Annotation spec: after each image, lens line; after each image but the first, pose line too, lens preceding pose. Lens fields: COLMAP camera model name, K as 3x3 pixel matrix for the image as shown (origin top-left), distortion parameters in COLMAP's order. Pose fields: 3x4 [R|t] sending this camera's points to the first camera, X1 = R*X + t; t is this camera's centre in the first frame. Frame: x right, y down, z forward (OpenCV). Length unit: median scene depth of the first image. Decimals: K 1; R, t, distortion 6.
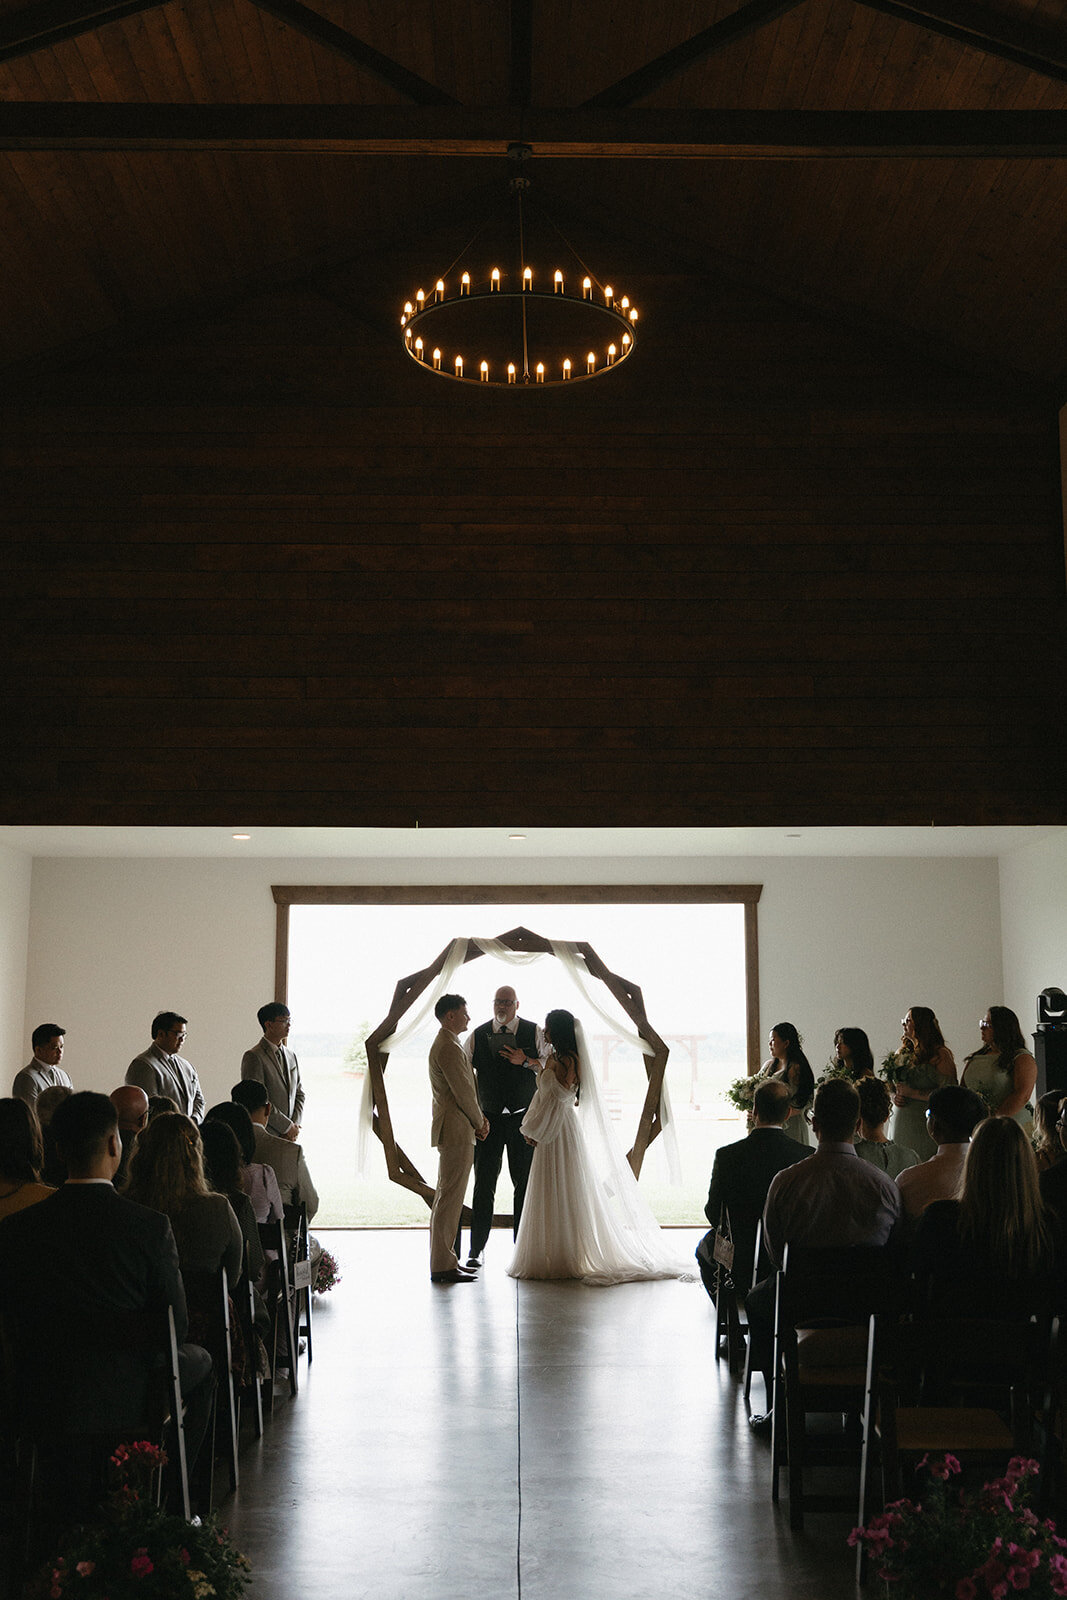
lens RADIAL K [[1714.0, 0, 547.4], [0, 1714.0, 783.1], [0, 0, 1]] dist [0.017283, 0.000000]
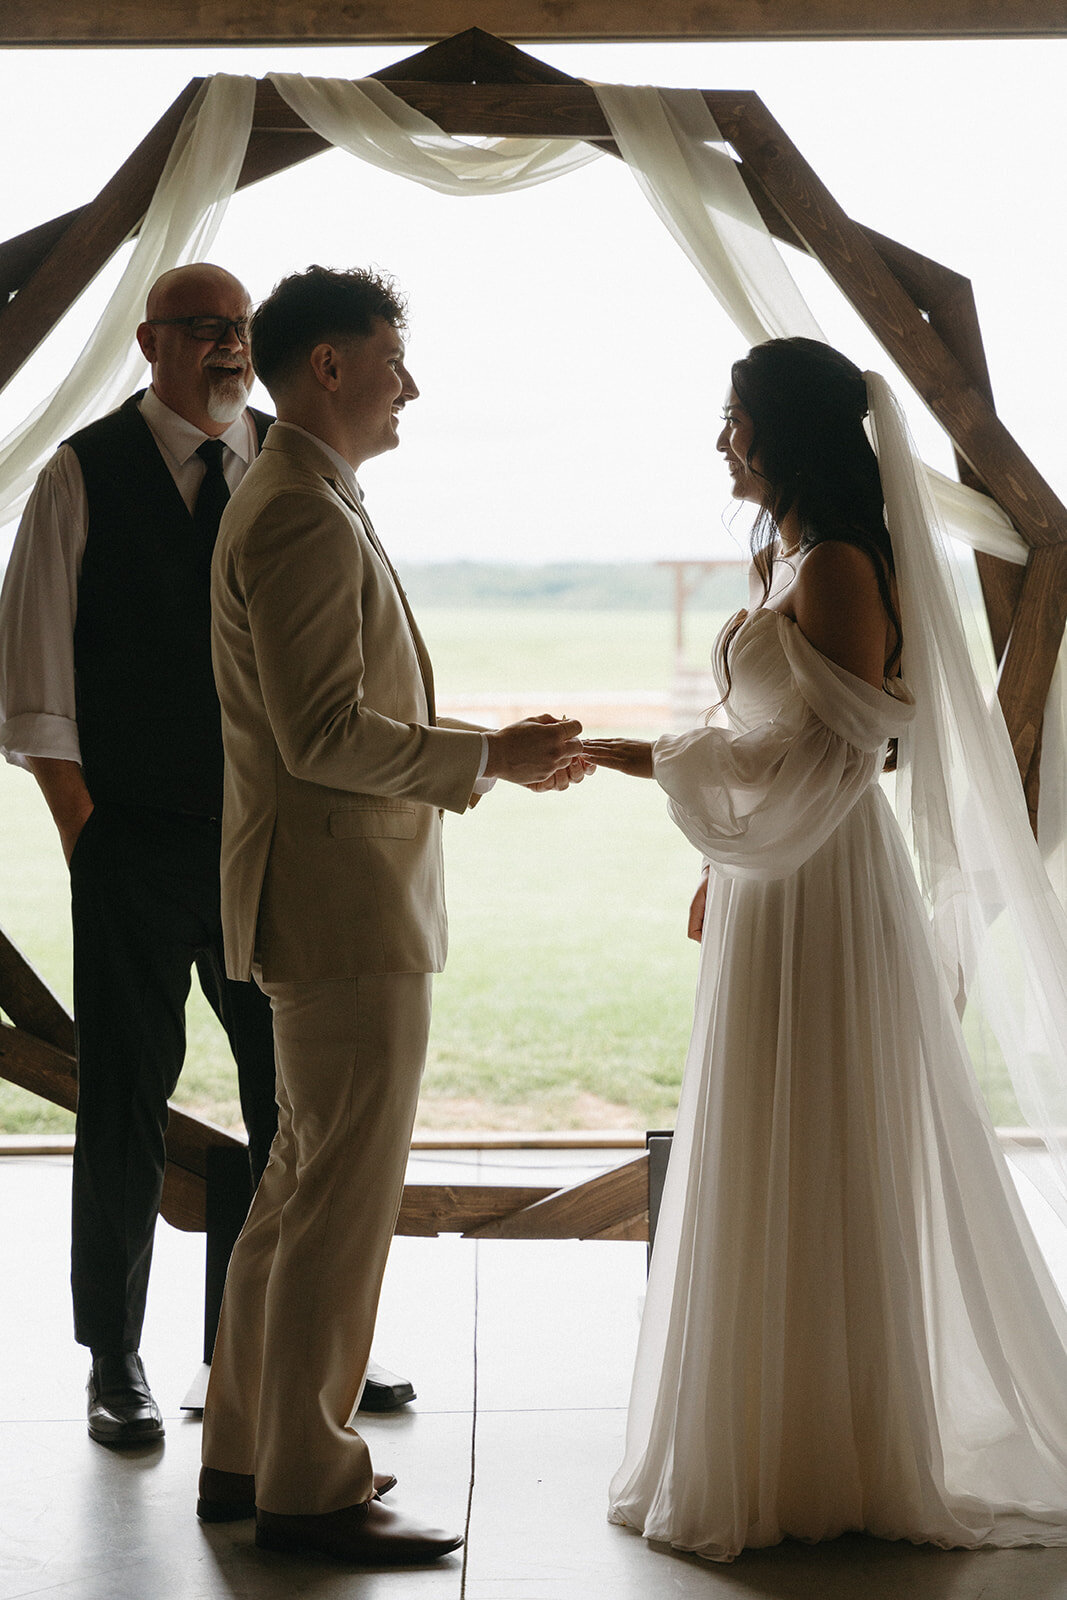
lens RADIAL K [[3133.0, 0, 509.6], [0, 3133.0, 798.6], [0, 0, 1]] dist [0.044628, 0.000000]
pose [[0.999892, -0.003955, -0.014127, -0.004936], [0.006938, 0.975960, 0.217840, 0.094344], [0.012926, -0.217914, 0.975882, 0.555088]]
